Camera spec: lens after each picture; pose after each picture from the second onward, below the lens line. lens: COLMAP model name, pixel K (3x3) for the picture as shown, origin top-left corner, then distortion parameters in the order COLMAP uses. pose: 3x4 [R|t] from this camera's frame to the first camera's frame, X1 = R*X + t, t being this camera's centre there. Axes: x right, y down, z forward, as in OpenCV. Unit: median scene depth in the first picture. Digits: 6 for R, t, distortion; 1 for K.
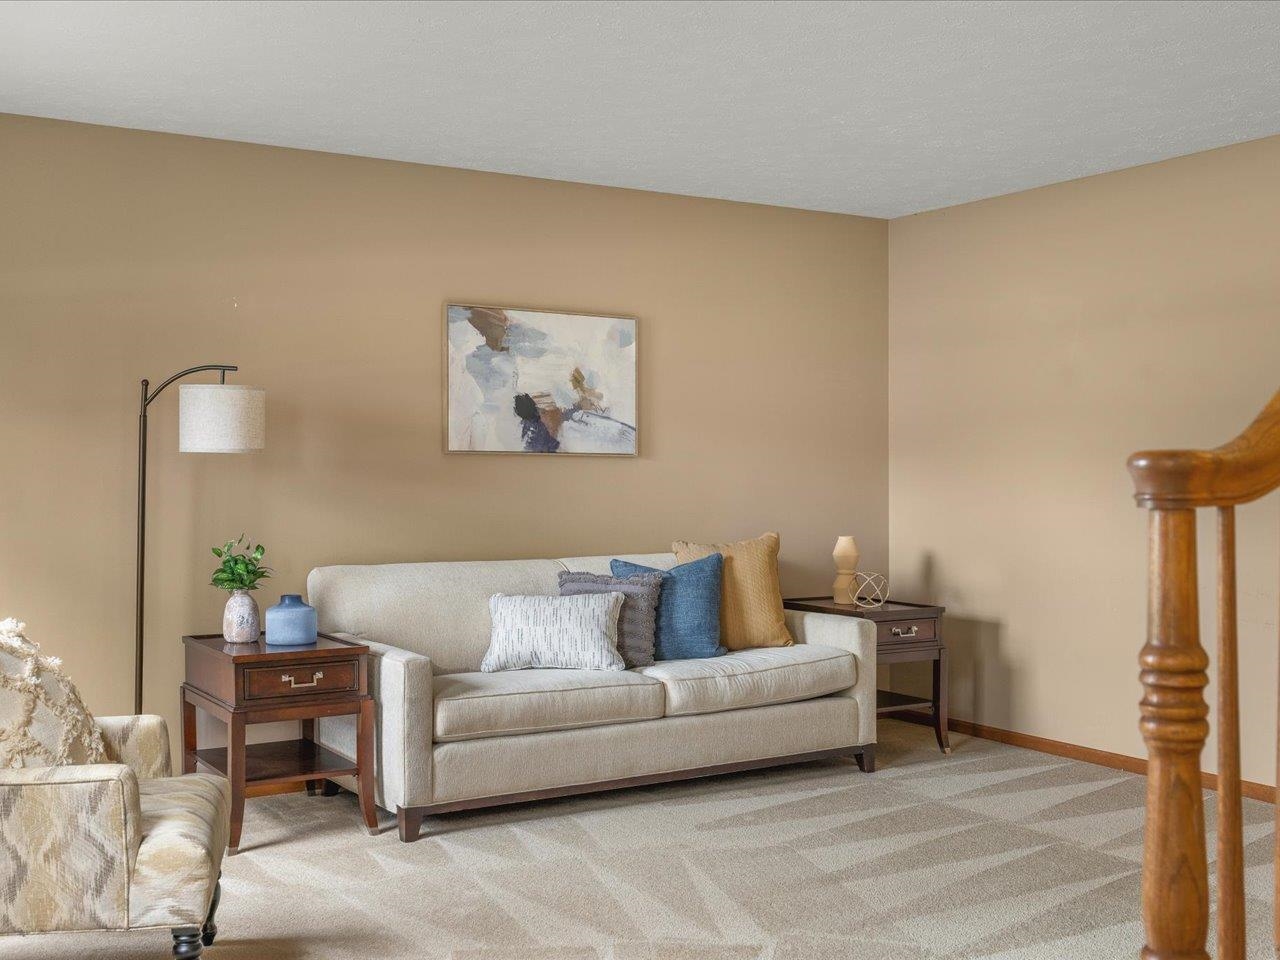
lens RADIAL K [[648.1, 0, 643.0], [0, 648.1, 477.9], [0, 0, 1]] dist [0.007622, -0.003052]
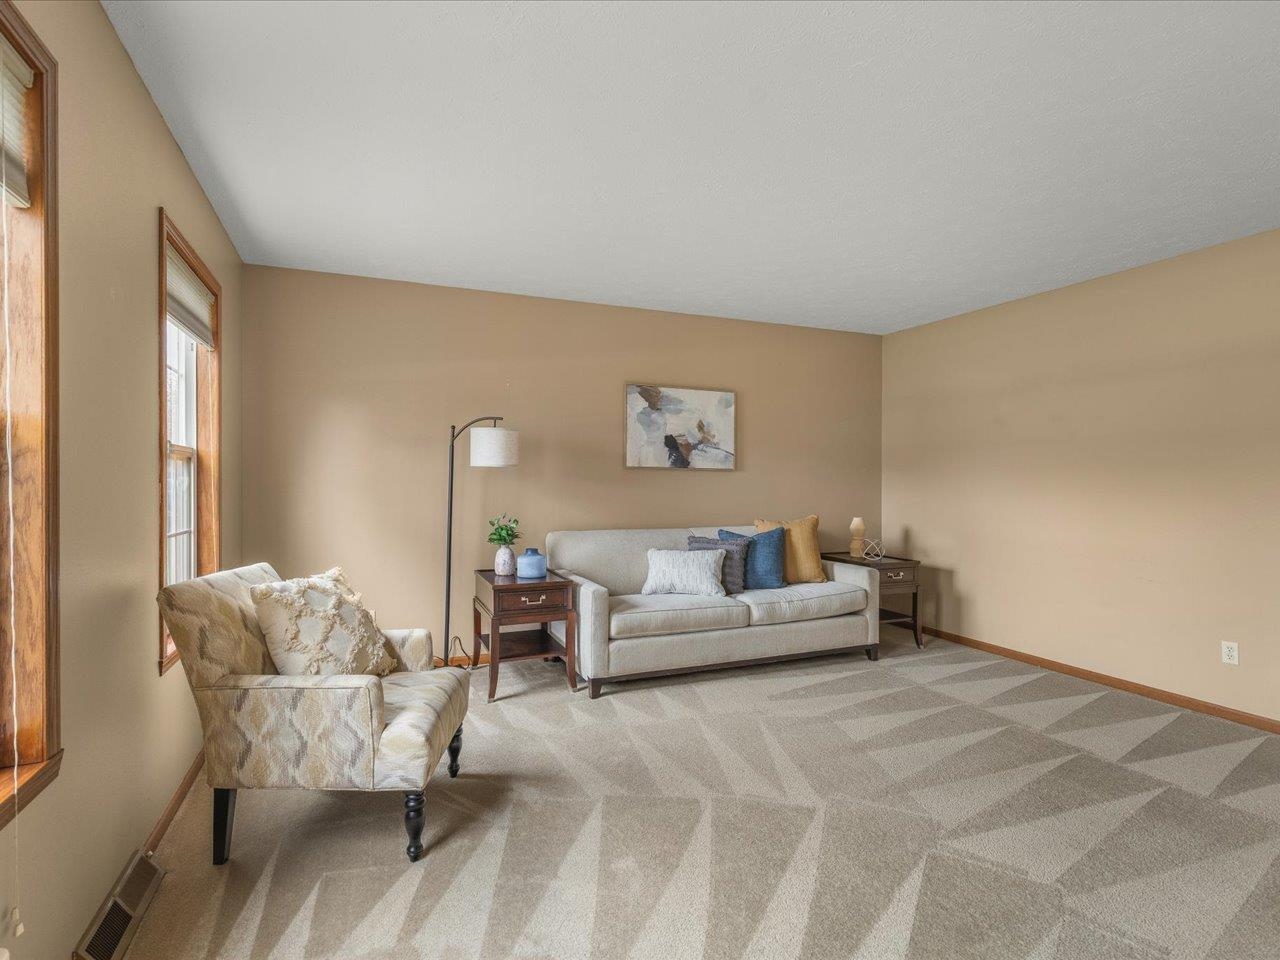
lens RADIAL K [[648.1, 0, 630.8], [0, 648.1, 482.6], [0, 0, 1]] dist [0.007622, -0.003052]
pose [[0.990218, 0.006423, -0.139382, -0.037781], [-0.006612, 0.999978, -0.000887, 0.002872], [0.139373, 0.001800, 0.990238, -0.687923]]
